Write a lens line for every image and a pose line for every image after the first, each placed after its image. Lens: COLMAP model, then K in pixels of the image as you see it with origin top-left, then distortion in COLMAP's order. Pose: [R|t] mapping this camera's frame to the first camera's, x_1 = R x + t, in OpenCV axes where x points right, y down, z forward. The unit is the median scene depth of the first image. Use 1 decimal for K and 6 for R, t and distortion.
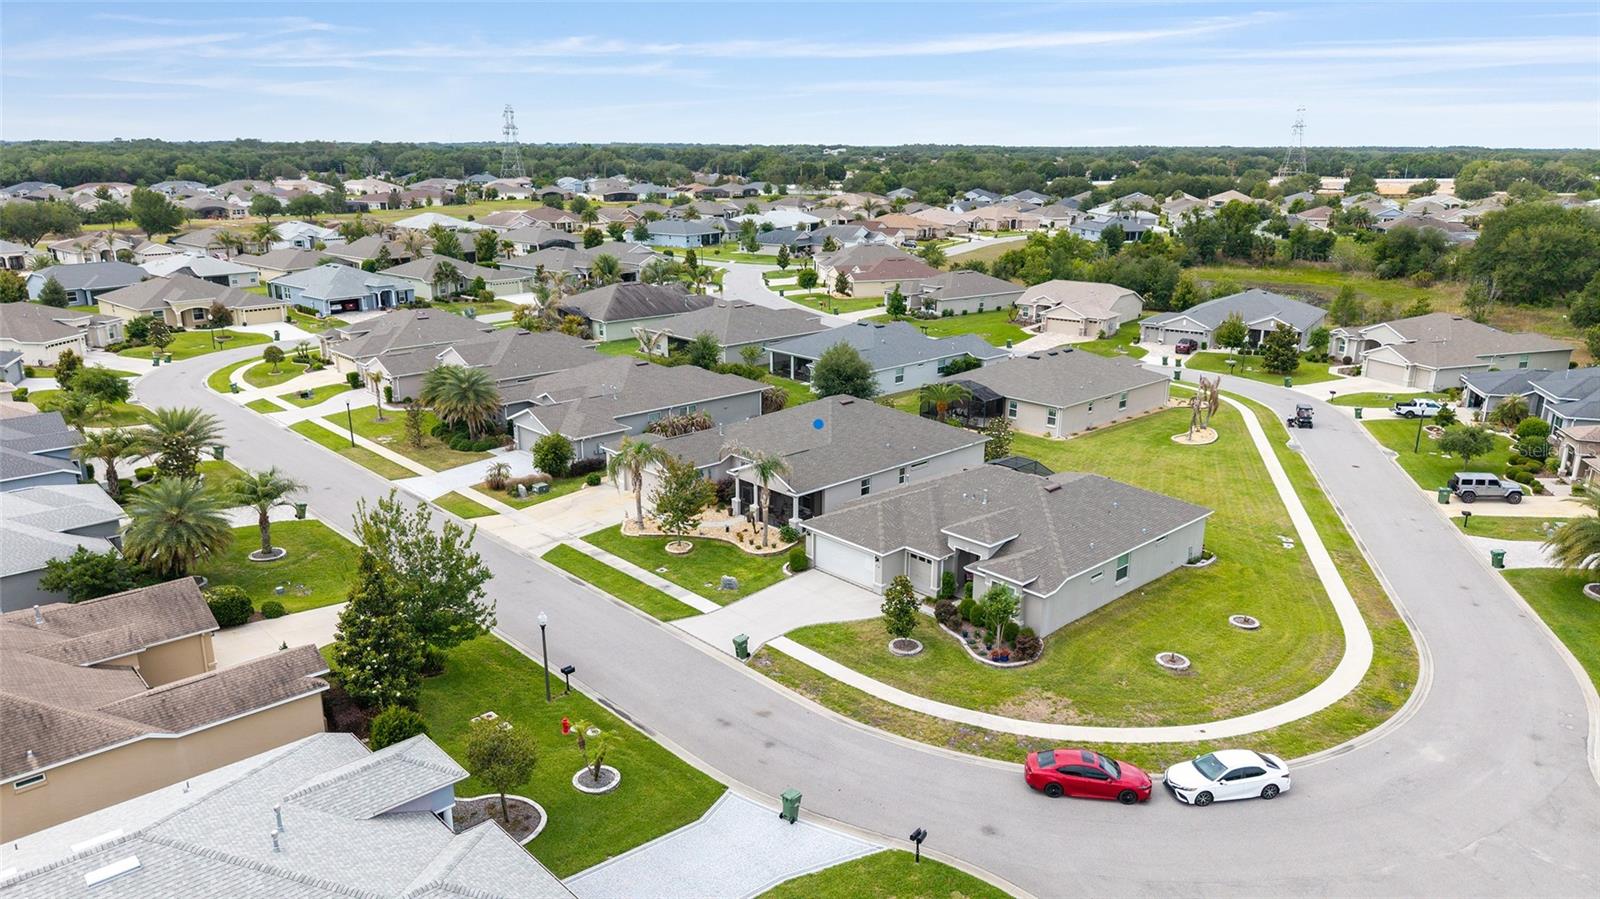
lens RADIAL K [[1063.2, 0, 794.8], [0, 1063.2, 455.1], [0, 0, 1]] dist [0.043896, -0.060487]
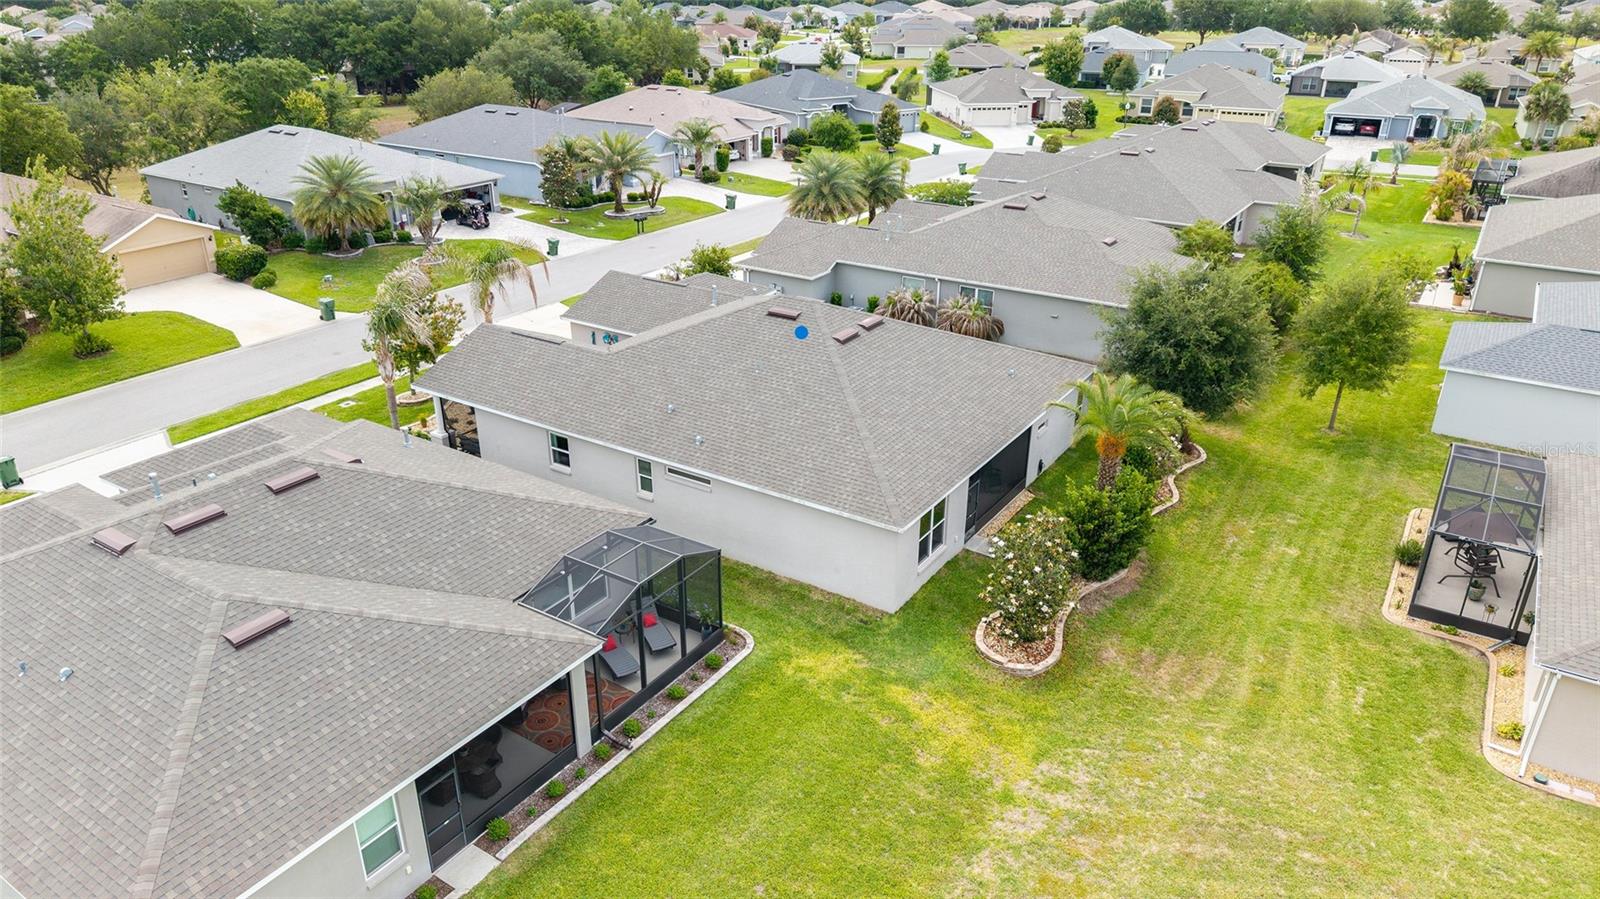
lens RADIAL K [[1063.2, 0, 794.8], [0, 1063.2, 455.1], [0, 0, 1]] dist [0.043896, -0.060487]
pose [[0.233467, 0.400640, -0.885991, 0.447574], [-0.273059, 0.901520, 0.335709, -0.139177], [0.933237, 0.163550, 0.319874, 0.778718]]
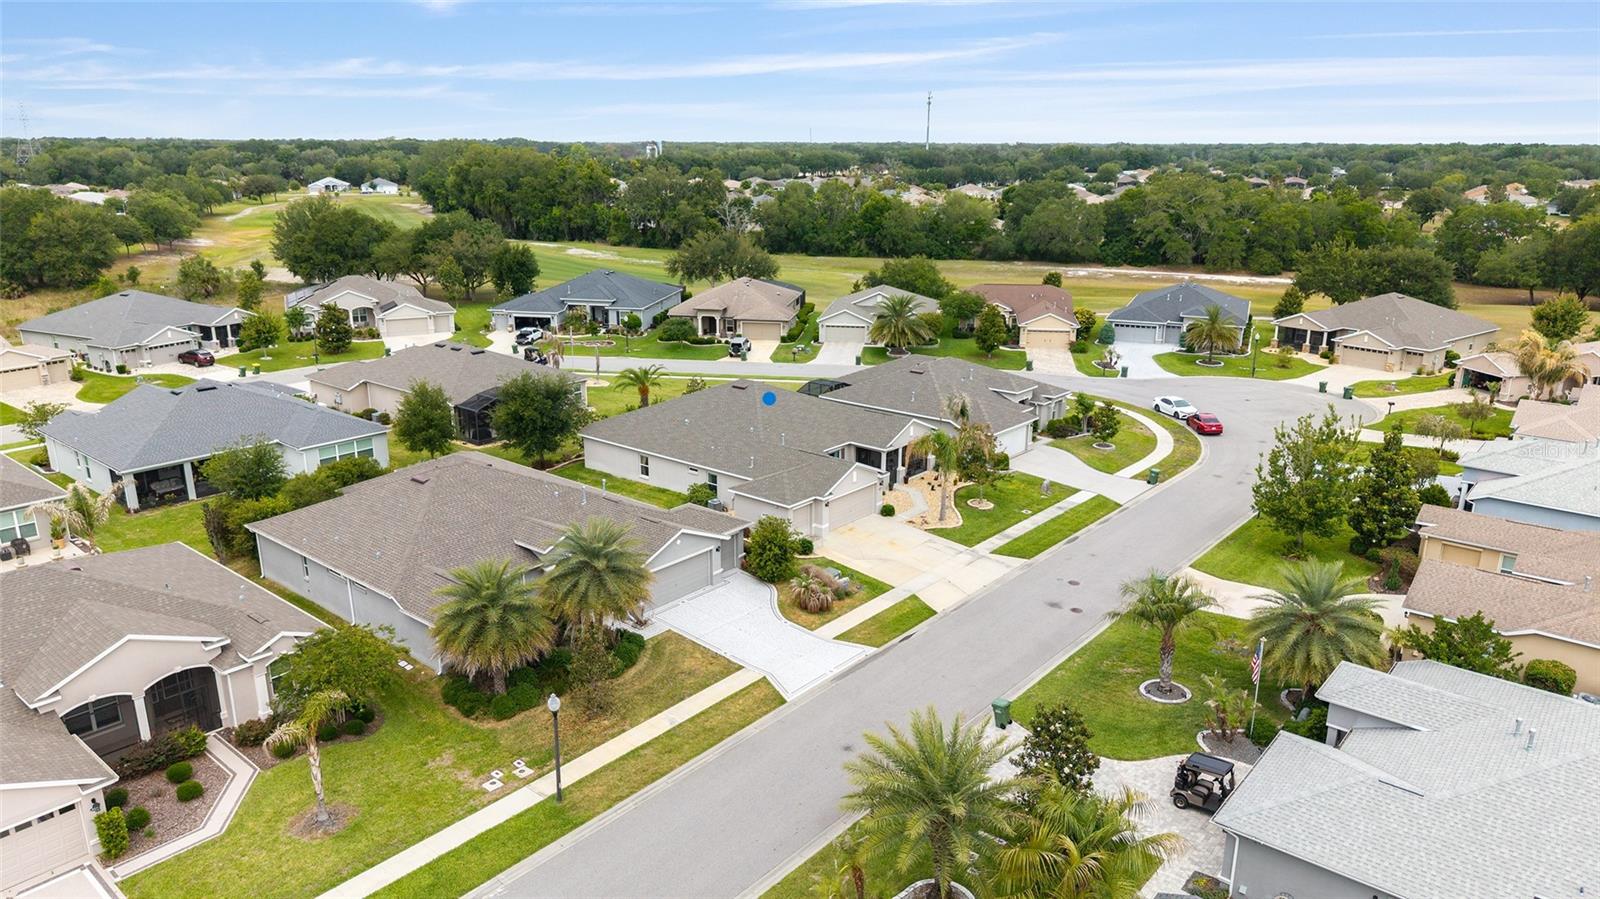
lens RADIAL K [[1063.2, 0, 794.8], [0, 1063.2, 455.1], [0, 0, 1]] dist [0.043896, -0.060487]
pose [[-0.109890, -0.284231, 0.952437, -0.832207], [0.271713, 0.913150, 0.303857, -0.253973], [-0.956084, 0.292180, -0.023117, 0.911577]]
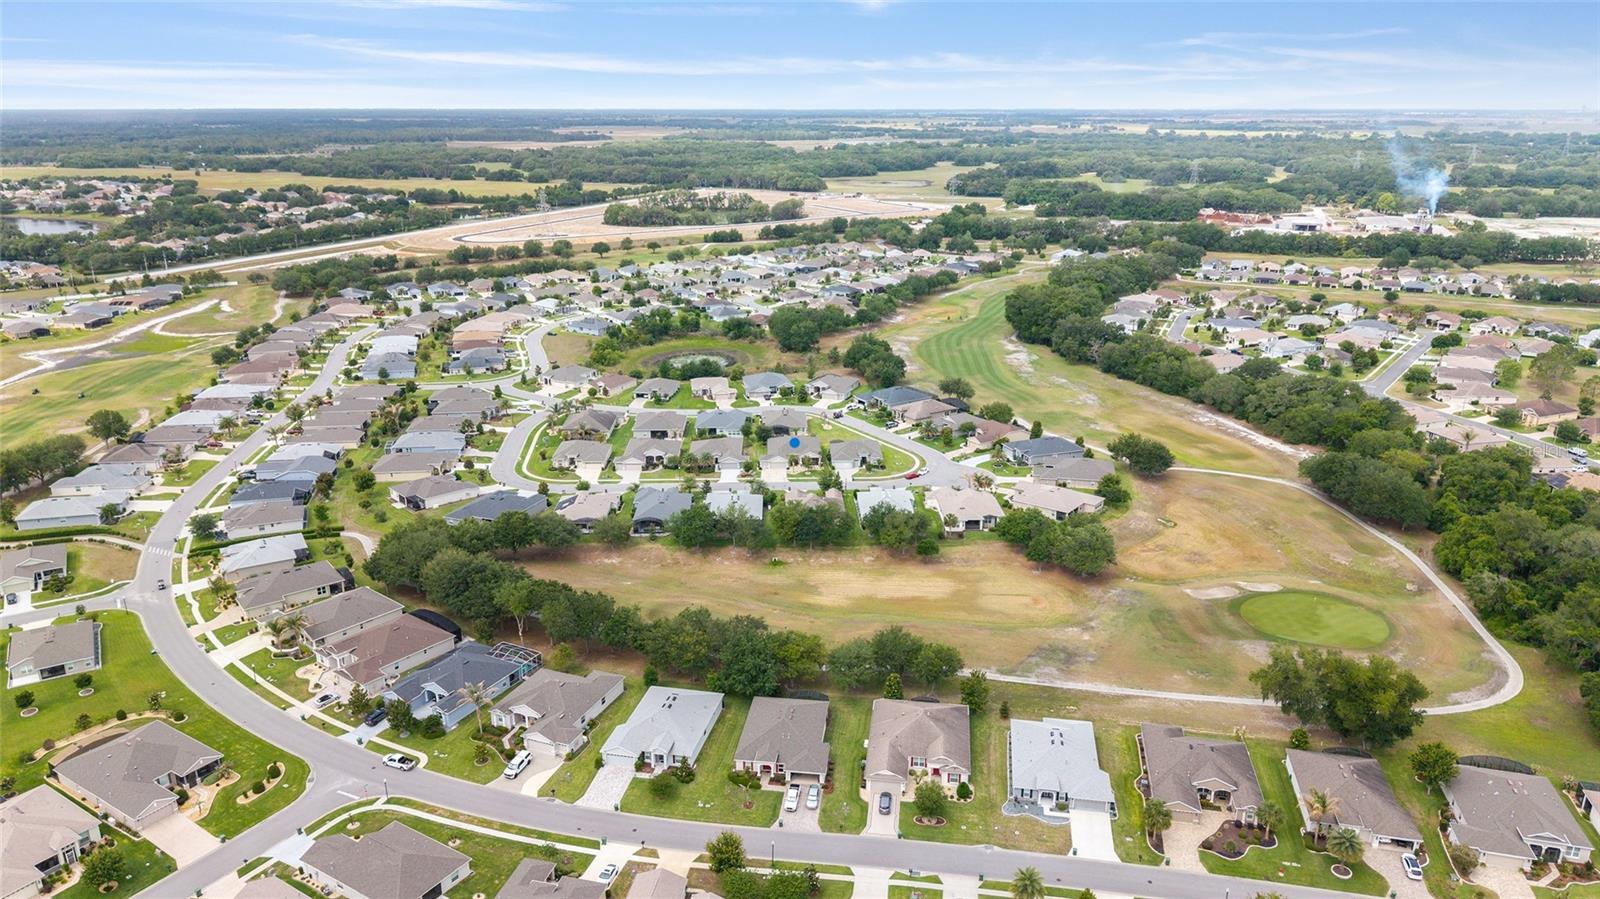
lens RADIAL K [[1063.2, 0, 794.8], [0, 1063.2, 455.1], [0, 0, 1]] dist [0.043896, -0.060487]
pose [[0.670306, -0.232784, 0.704628, -2.714022], [0.208950, 0.970313, 0.121785, -0.455126], [-0.712060, 0.065599, 0.699048, -1.796988]]
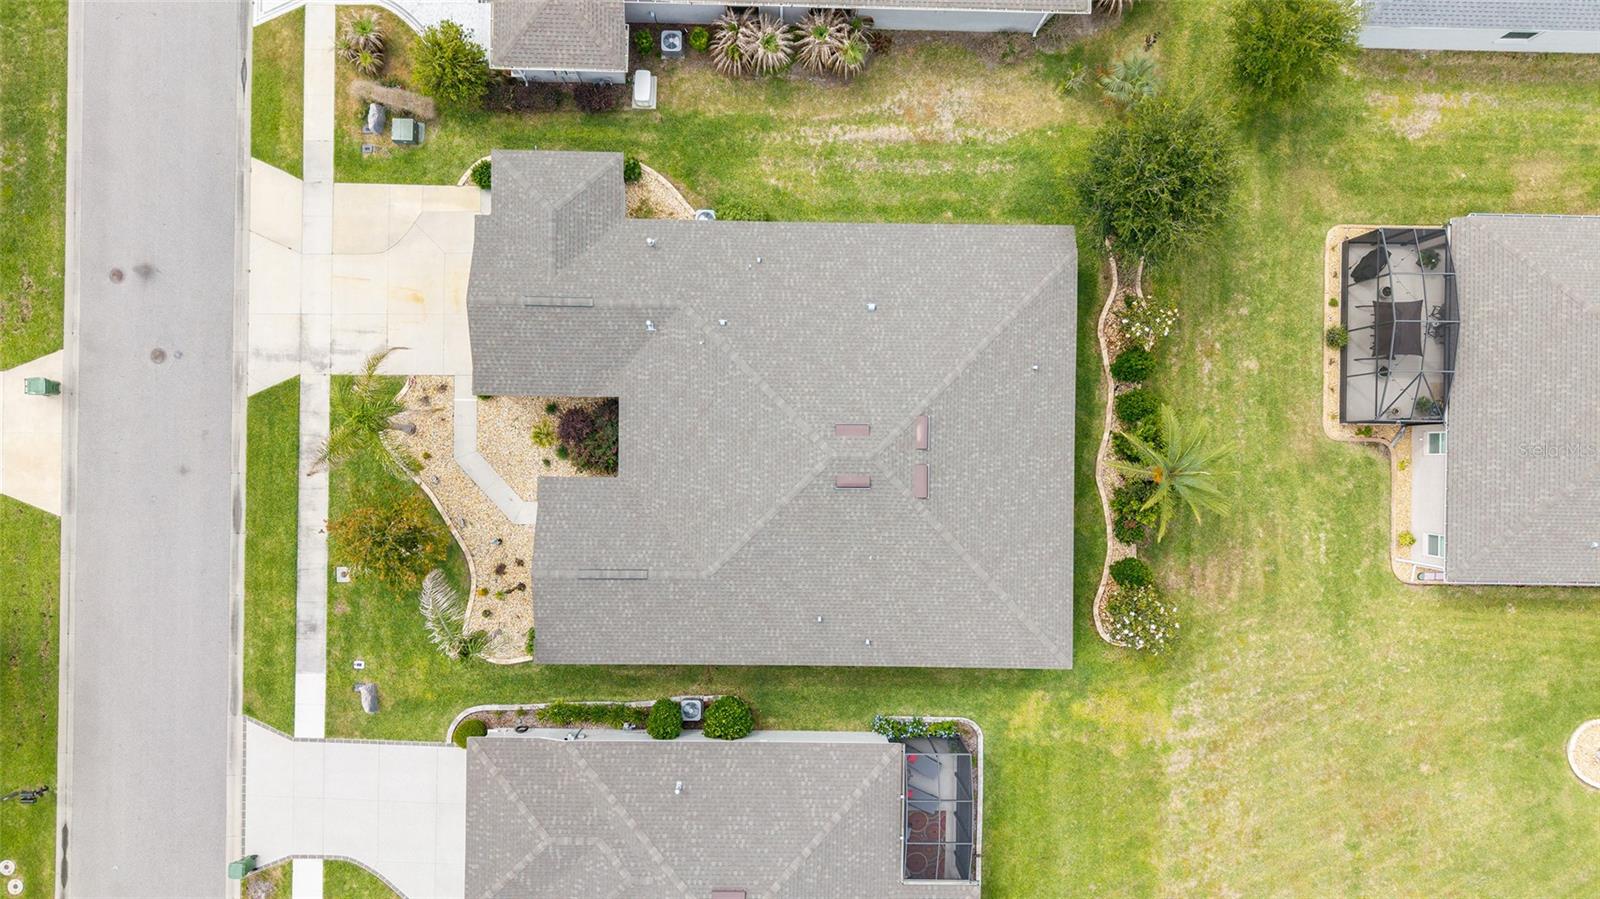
lens RADIAL K [[1063.2, 0, 794.8], [0, 1063.2, 455.1], [0, 0, 1]] dist [0.043896, -0.060487]
pose [[0.718336, 0.695629, 0.009661, 0.015491], [-0.207639, 0.201122, 0.957307, -0.453832], [0.663987, -0.689674, 0.288912, 0.770085]]
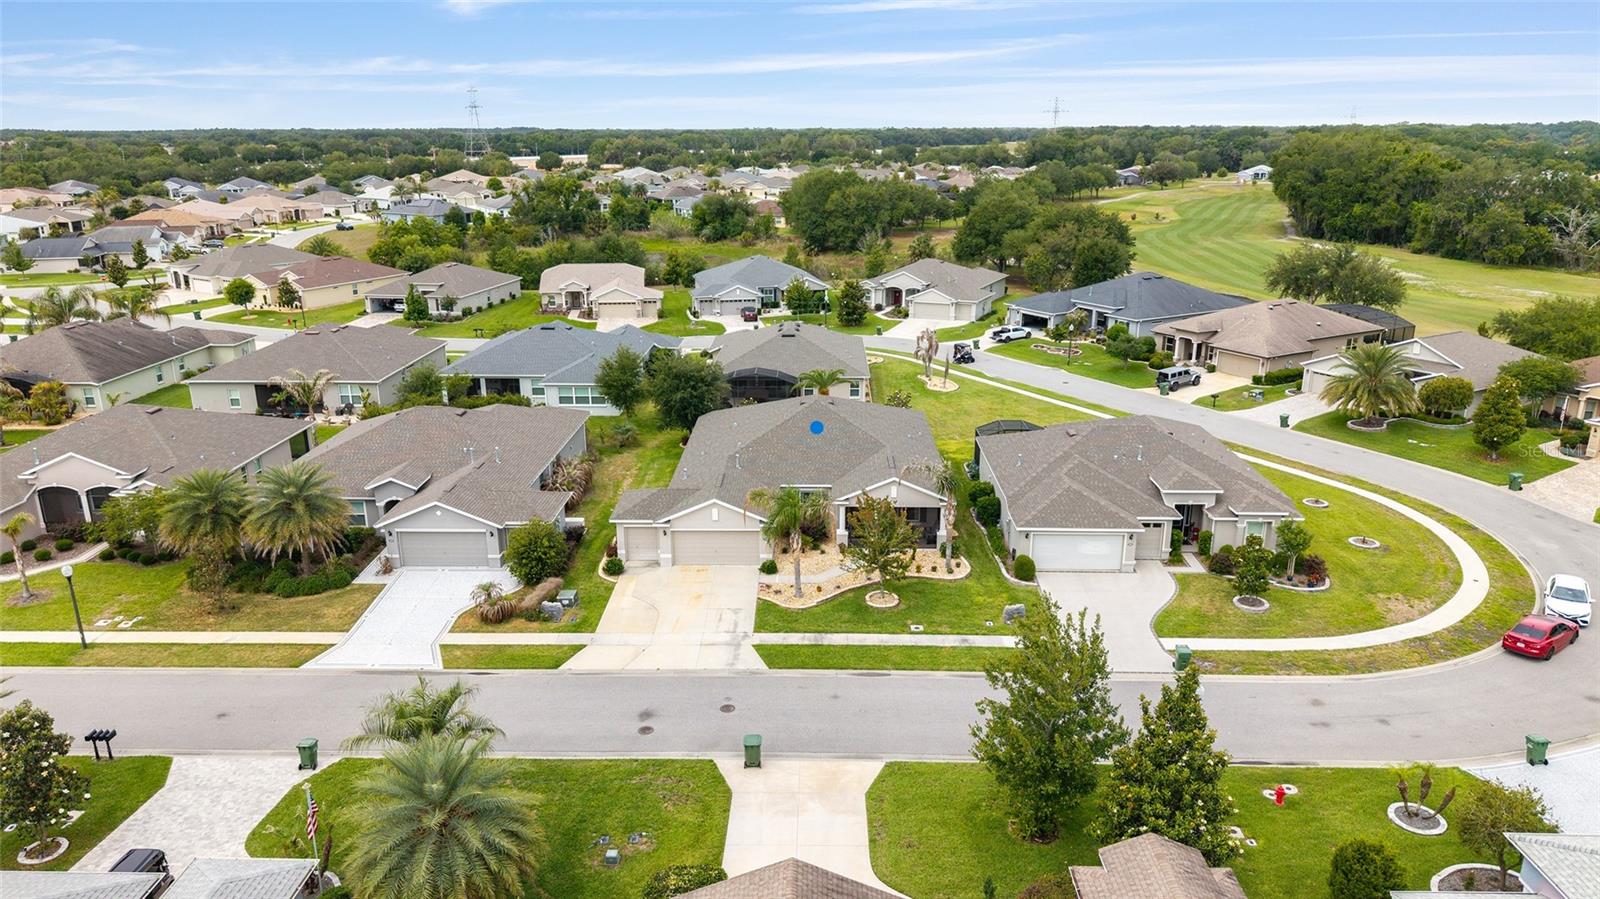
lens RADIAL K [[1063.2, 0, 794.8], [0, 1063.2, 455.1], [0, 0, 1]] dist [0.043896, -0.060487]
pose [[0.703511, -0.214256, 0.677618, -0.530893], [0.204148, 0.974213, 0.096087, -0.088670], [-0.680731, 0.070736, 0.729110, 0.334792]]
